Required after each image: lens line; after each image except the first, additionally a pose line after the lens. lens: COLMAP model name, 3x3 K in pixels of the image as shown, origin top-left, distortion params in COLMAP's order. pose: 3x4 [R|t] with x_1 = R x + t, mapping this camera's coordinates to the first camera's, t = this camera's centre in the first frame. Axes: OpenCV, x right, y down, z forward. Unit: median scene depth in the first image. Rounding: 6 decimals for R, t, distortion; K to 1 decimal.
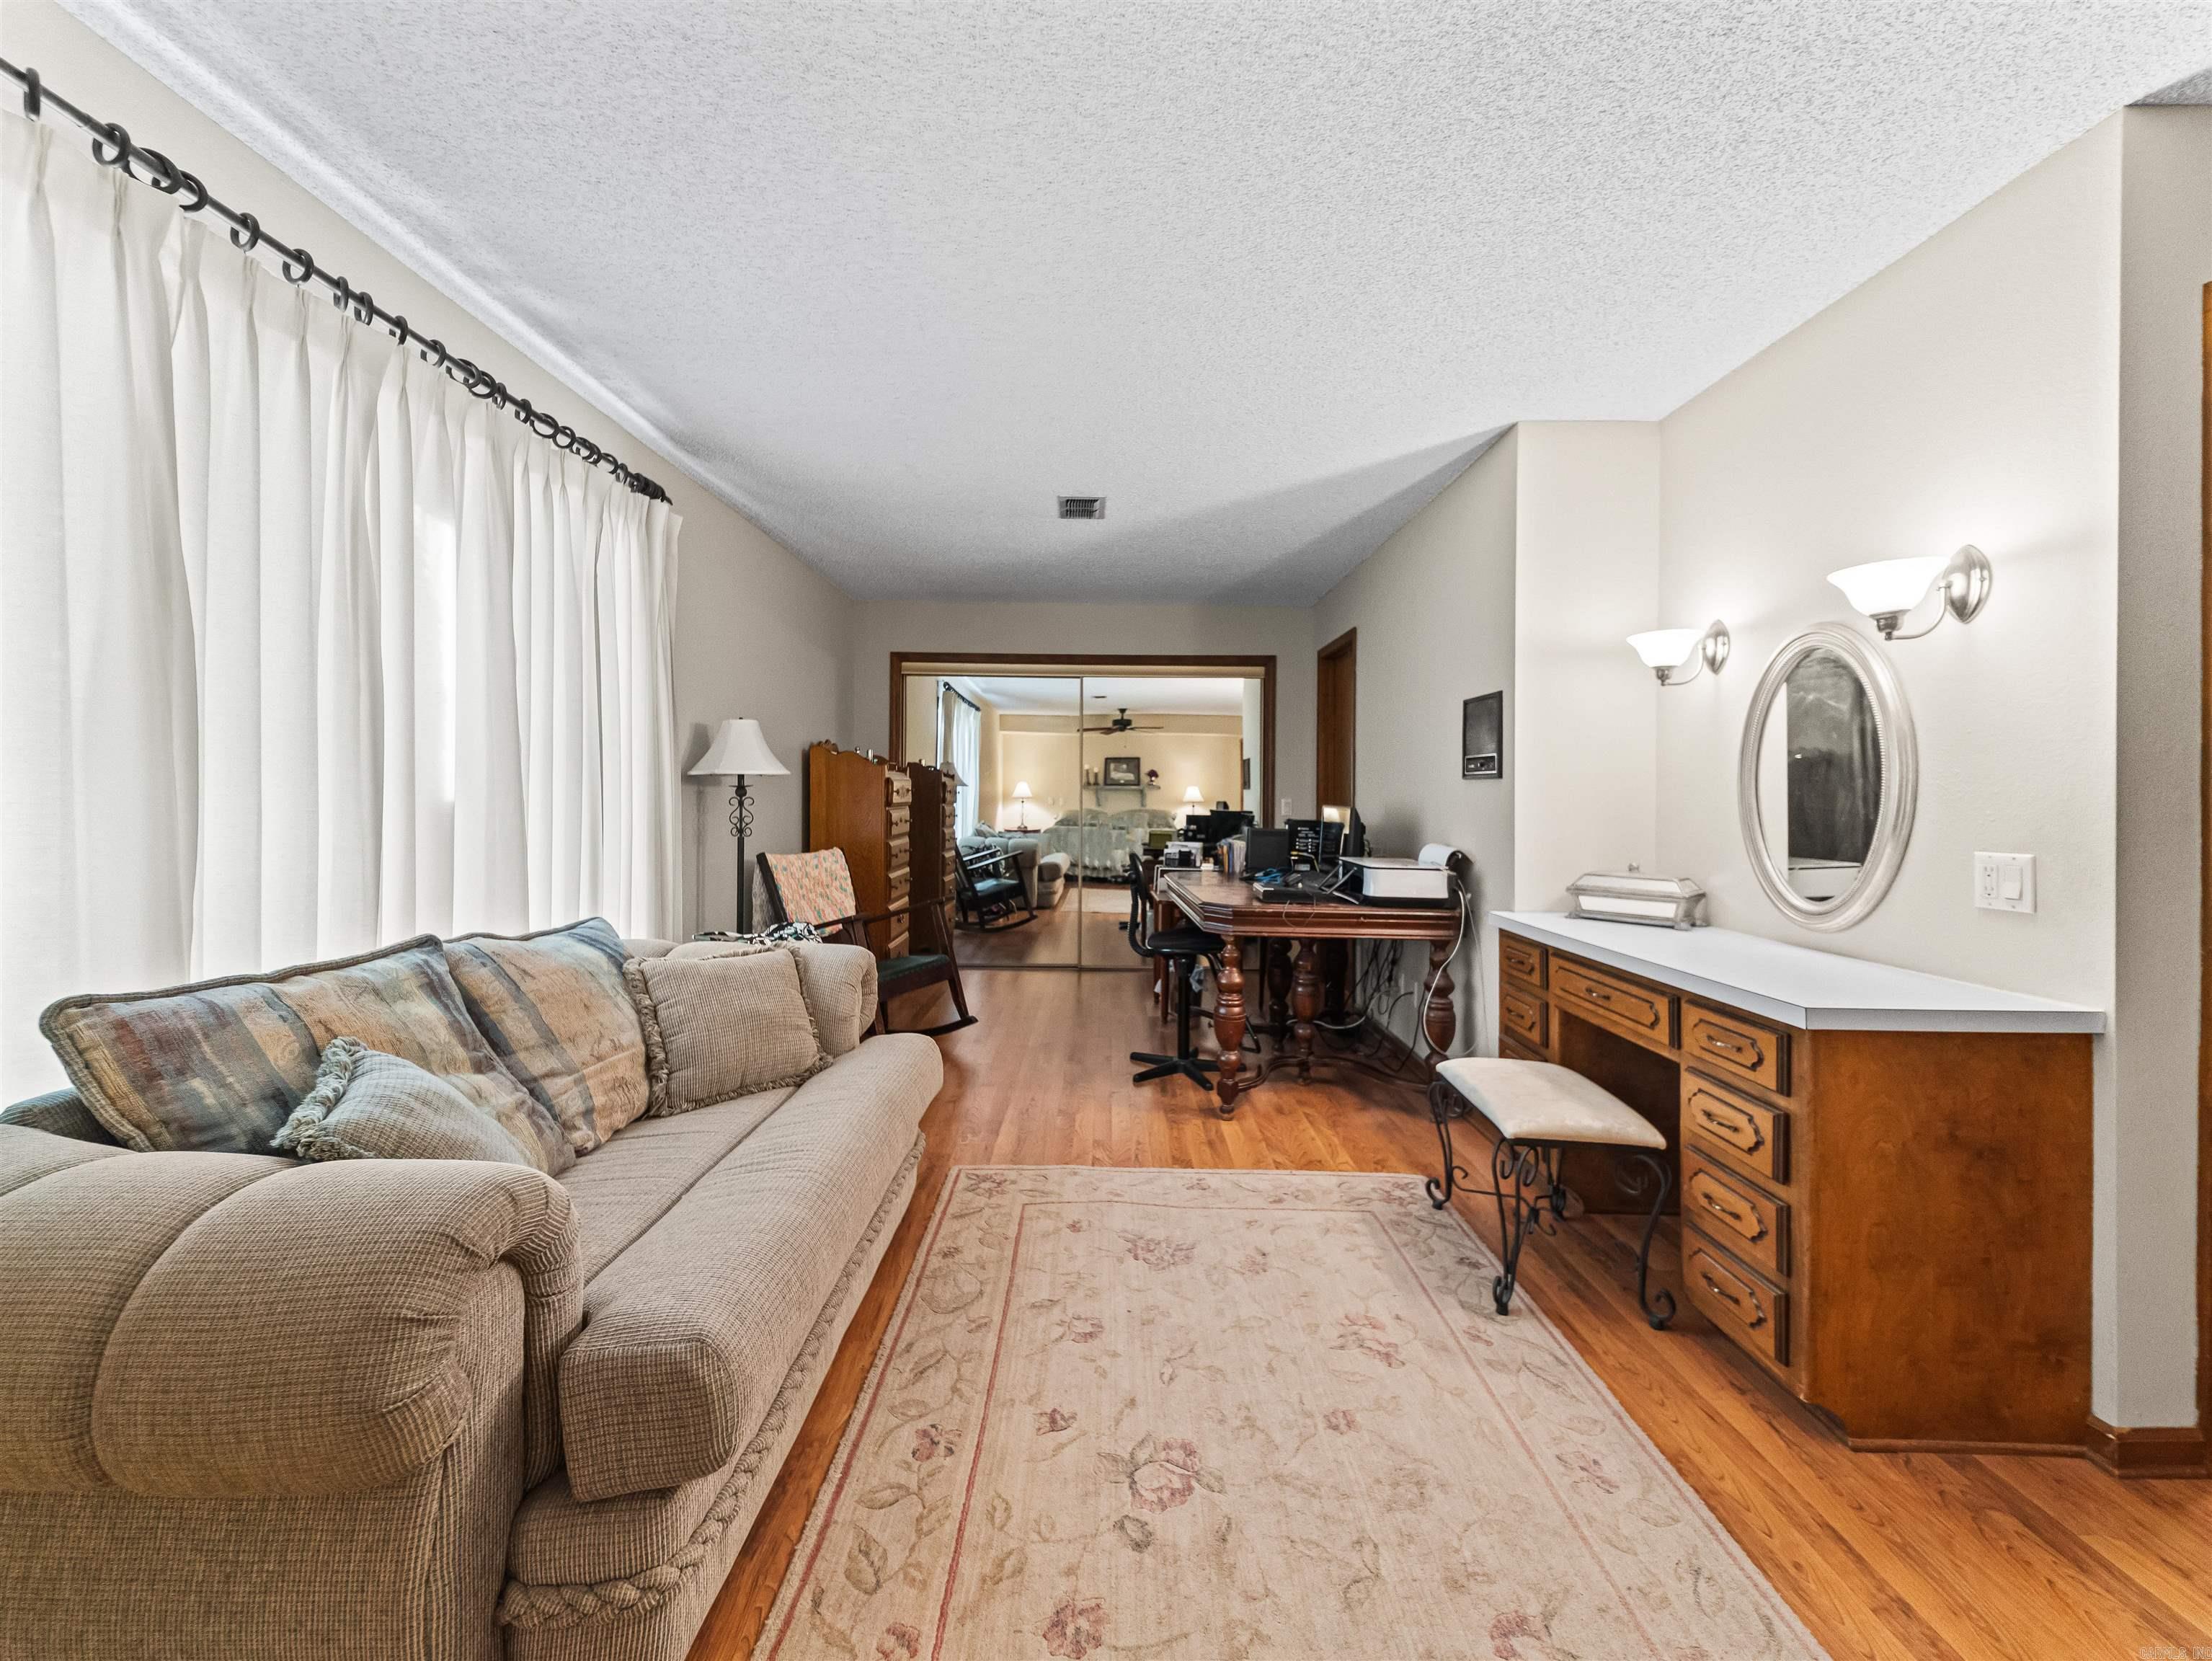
lens RADIAL K [[863.9, 0, 1107.2], [0, 863.9, 792.1], [0, 0, 1]] dist [0.018858, -0.005311]
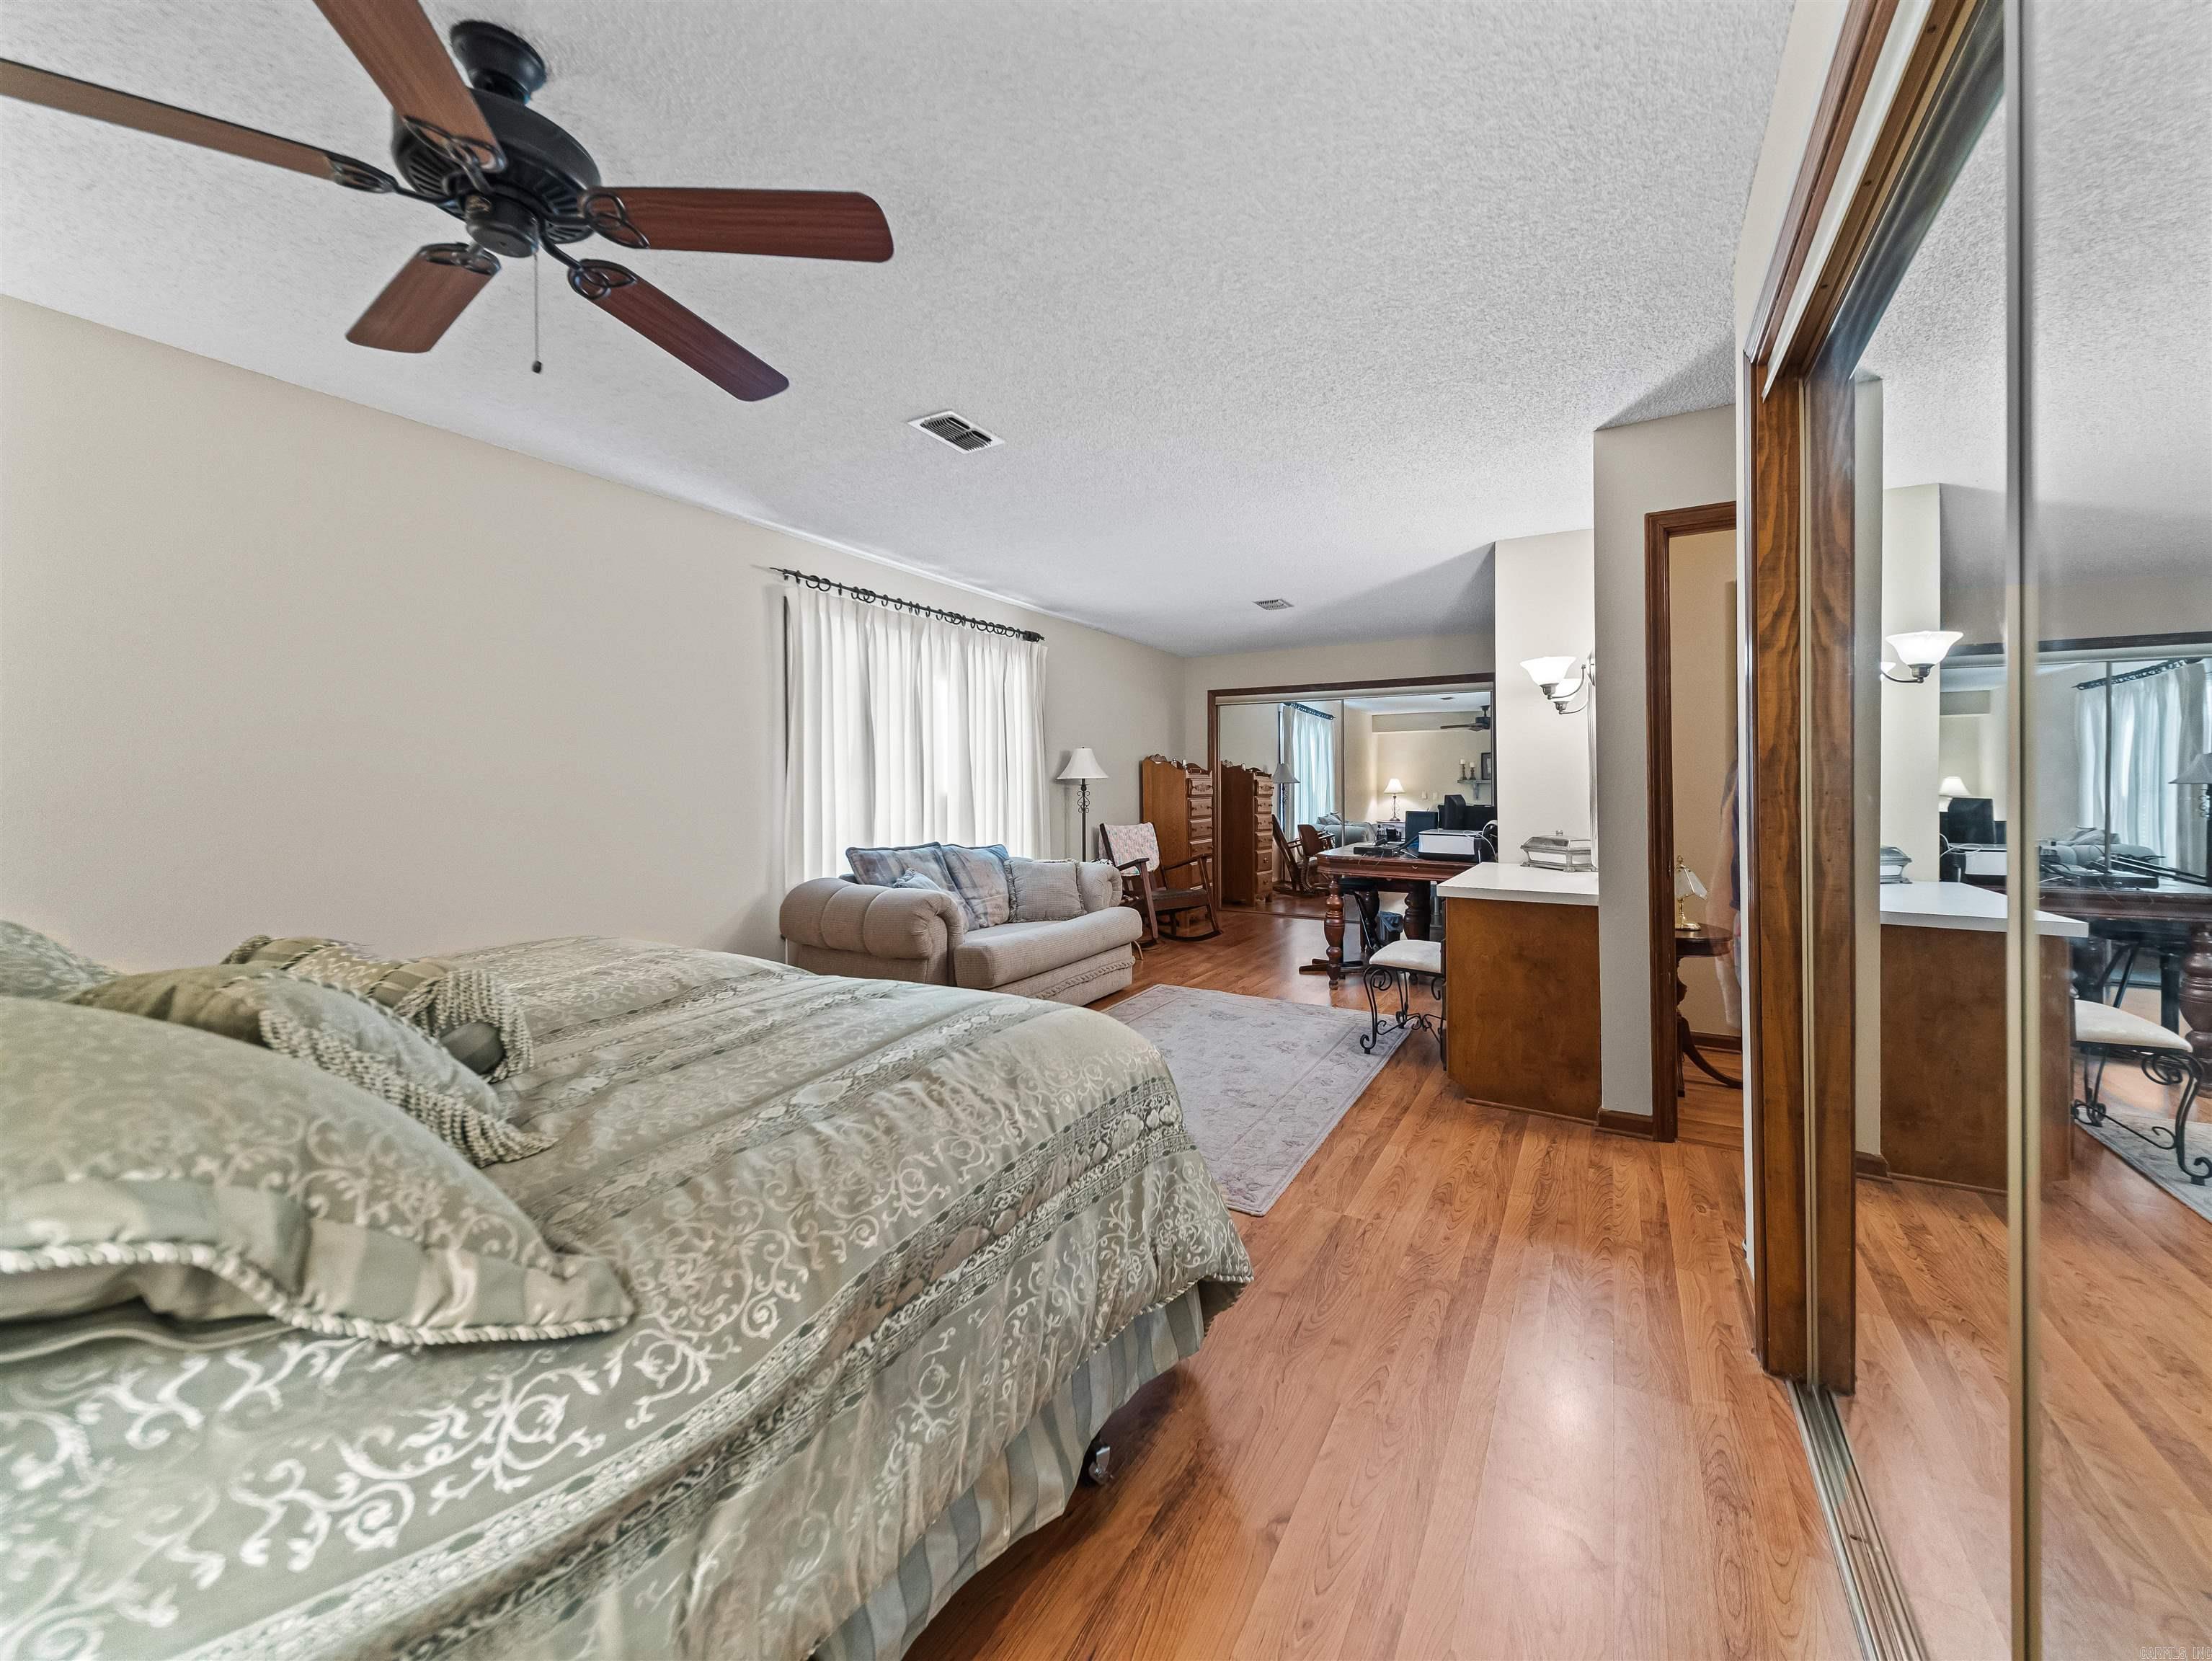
lens RADIAL K [[863.9, 0, 1107.2], [0, 863.9, 792.1], [0, 0, 1]] dist [0.018858, -0.005311]
pose [[0.866028, -0.006940, -0.499947, 0.917982], [0.009177, 0.999956, 0.002016, 0.008712], [0.499911, -0.006334, 0.866053, -0.947895]]
